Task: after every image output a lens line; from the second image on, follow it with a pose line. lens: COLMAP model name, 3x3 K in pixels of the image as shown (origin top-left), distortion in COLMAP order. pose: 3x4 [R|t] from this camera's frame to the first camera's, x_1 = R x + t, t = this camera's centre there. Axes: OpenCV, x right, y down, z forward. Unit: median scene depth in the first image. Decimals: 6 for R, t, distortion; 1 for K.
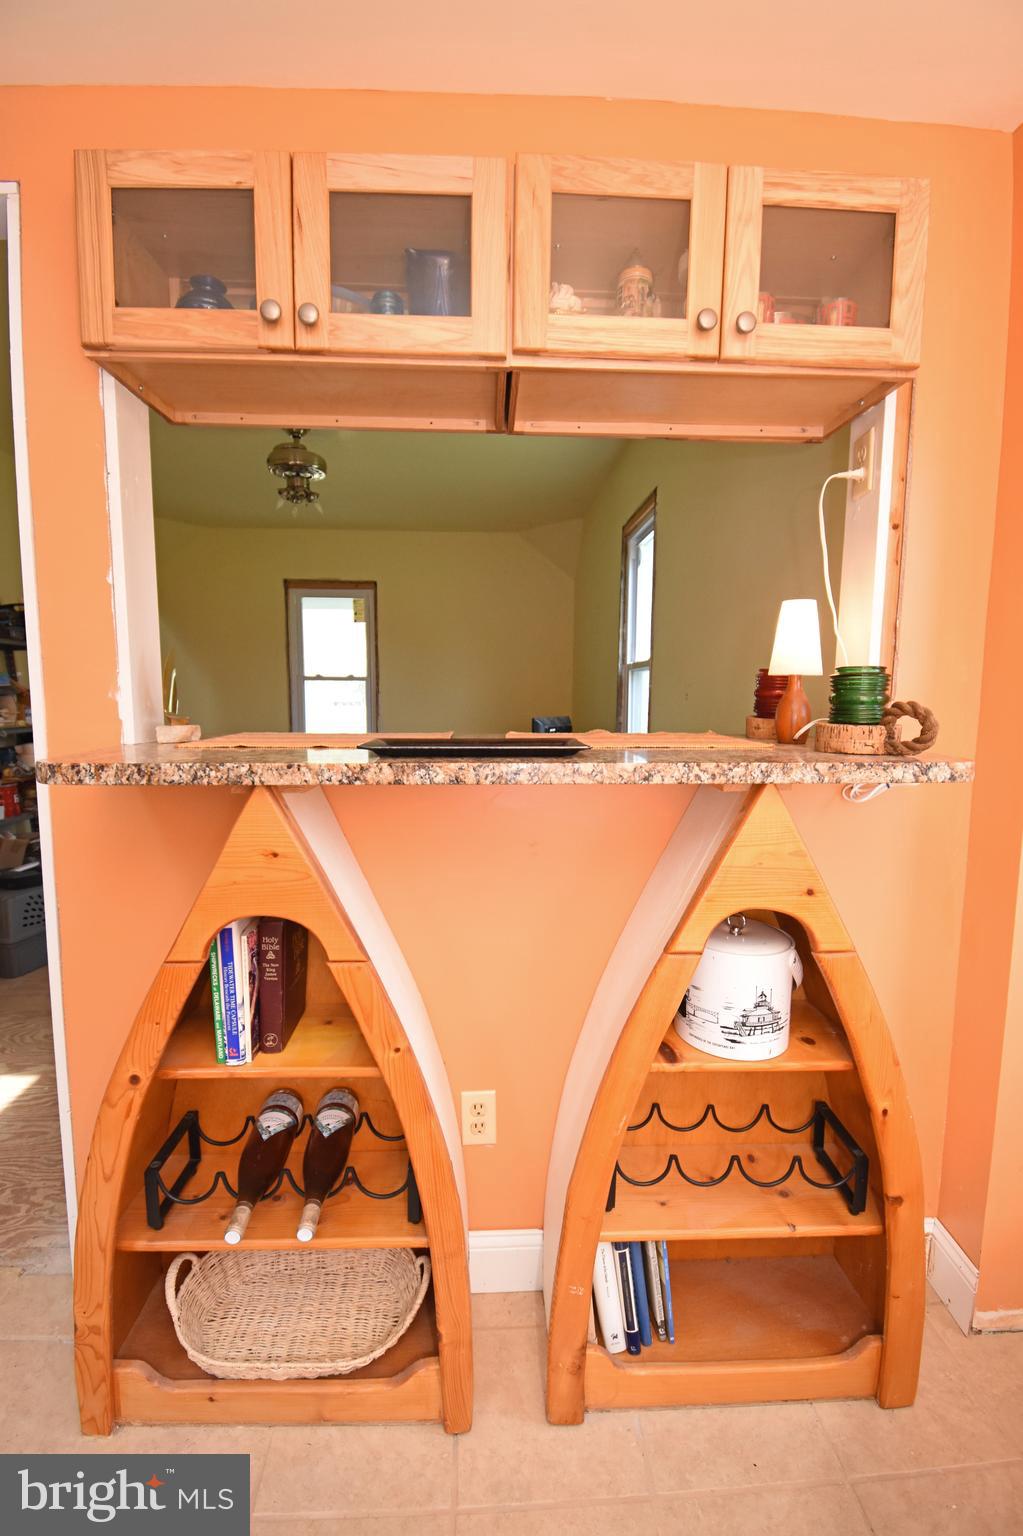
lens RADIAL K [[677.8, 0, 509.1], [0, 677.8, 772.2], [0, 0, 1]] dist [0.018431, -0.023649]
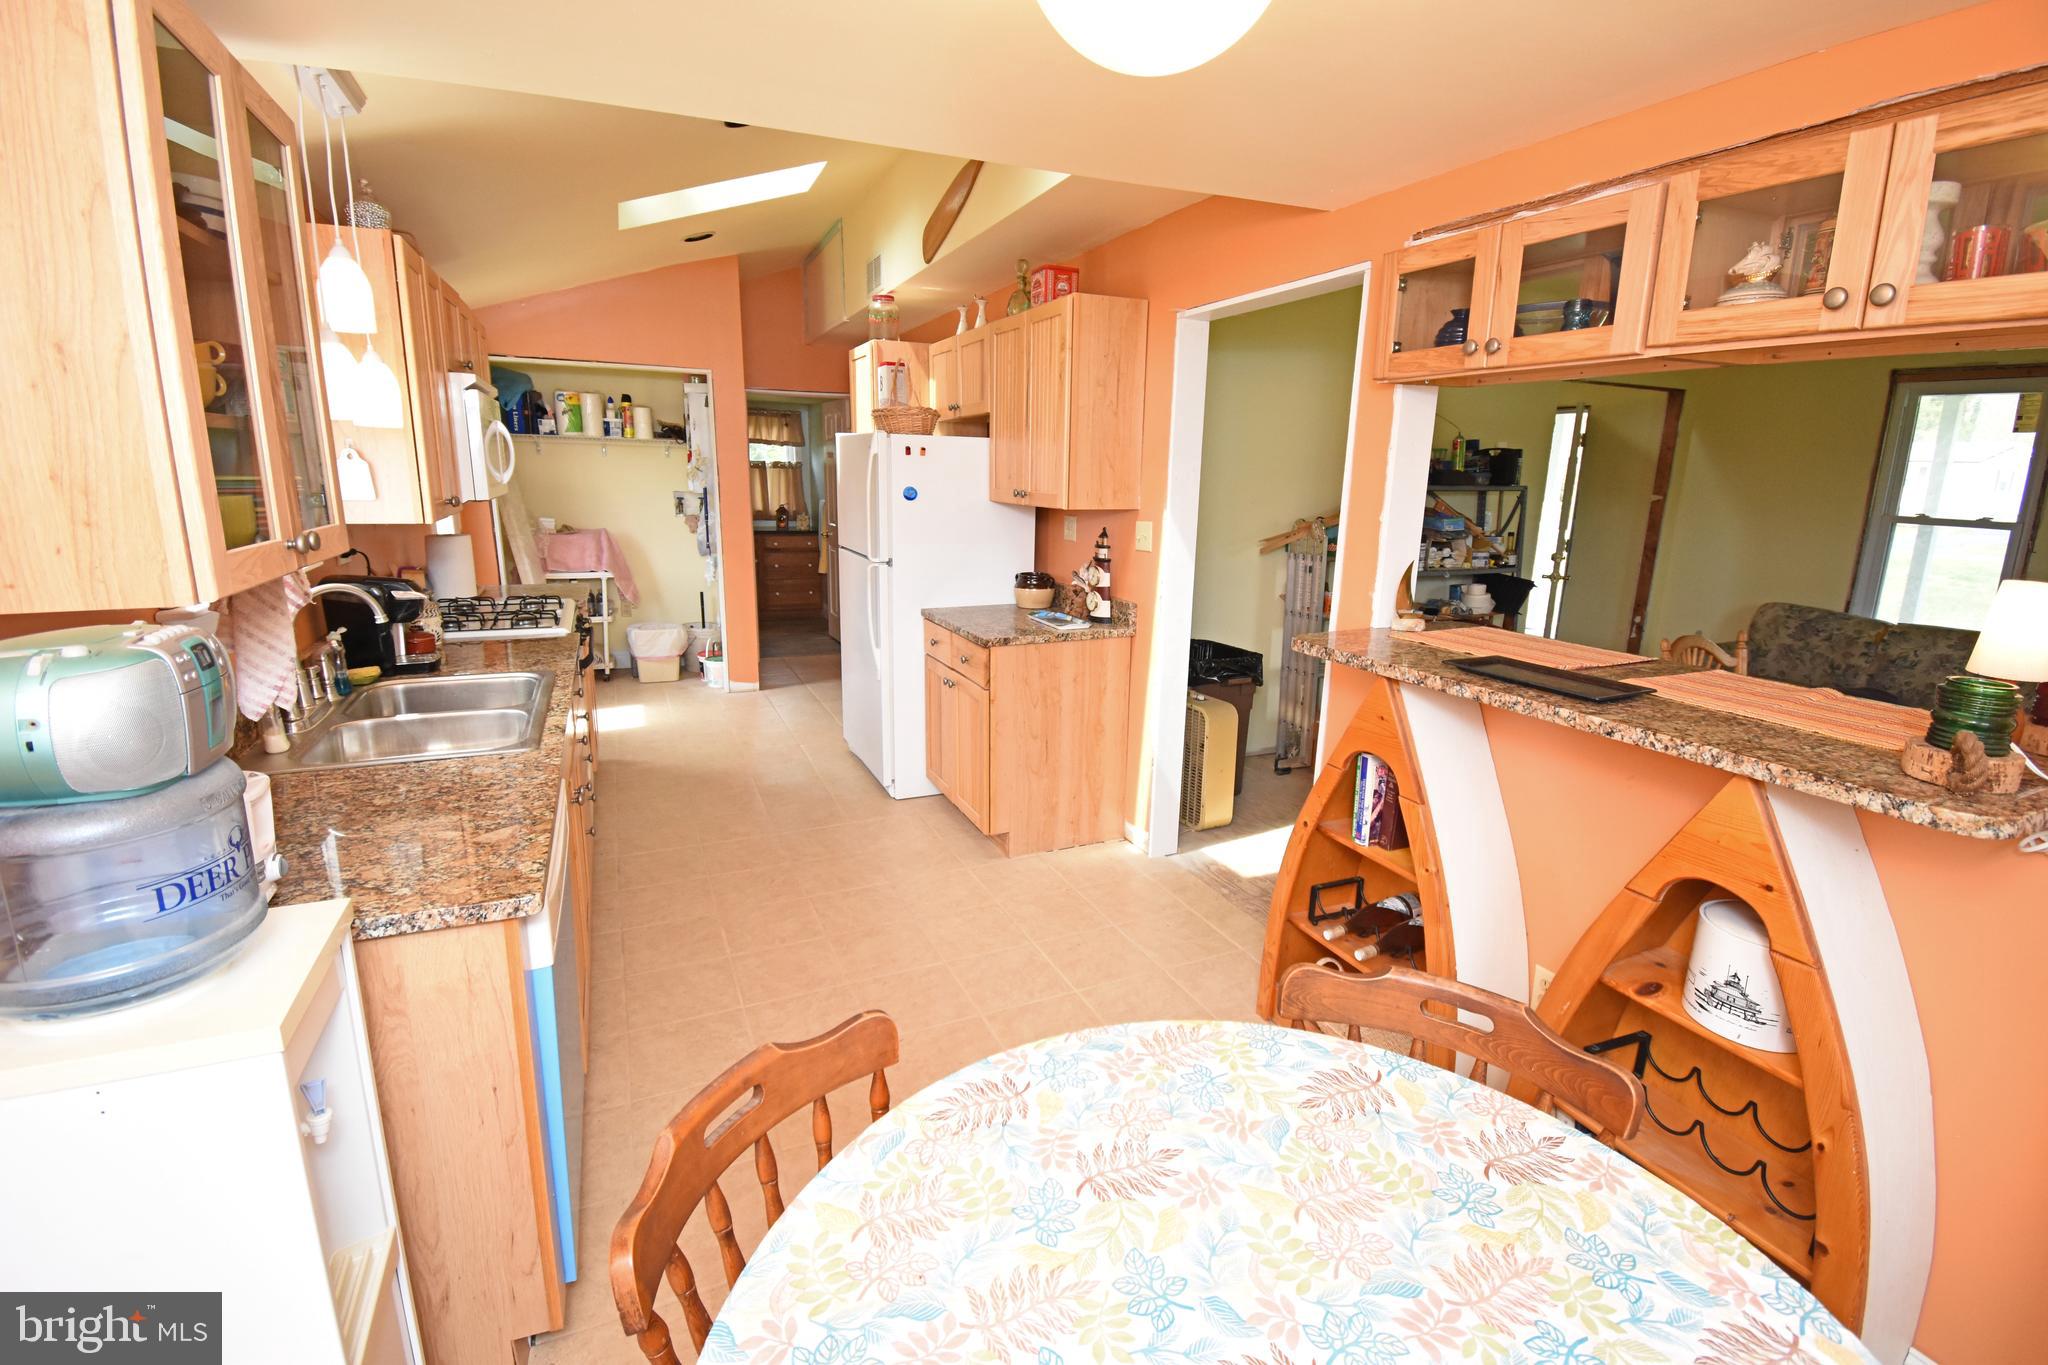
lens RADIAL K [[903.7, 0, 1017.5], [0, 903.7, 672.2], [0, 0, 1]] dist [0.018431, -0.023649]
pose [[0.354053, 0.204667, -0.912556, 1.149199], [-0.119503, 0.977662, 0.172904, -0.225463], [0.927559, 0.047836, 0.370603, -0.525802]]
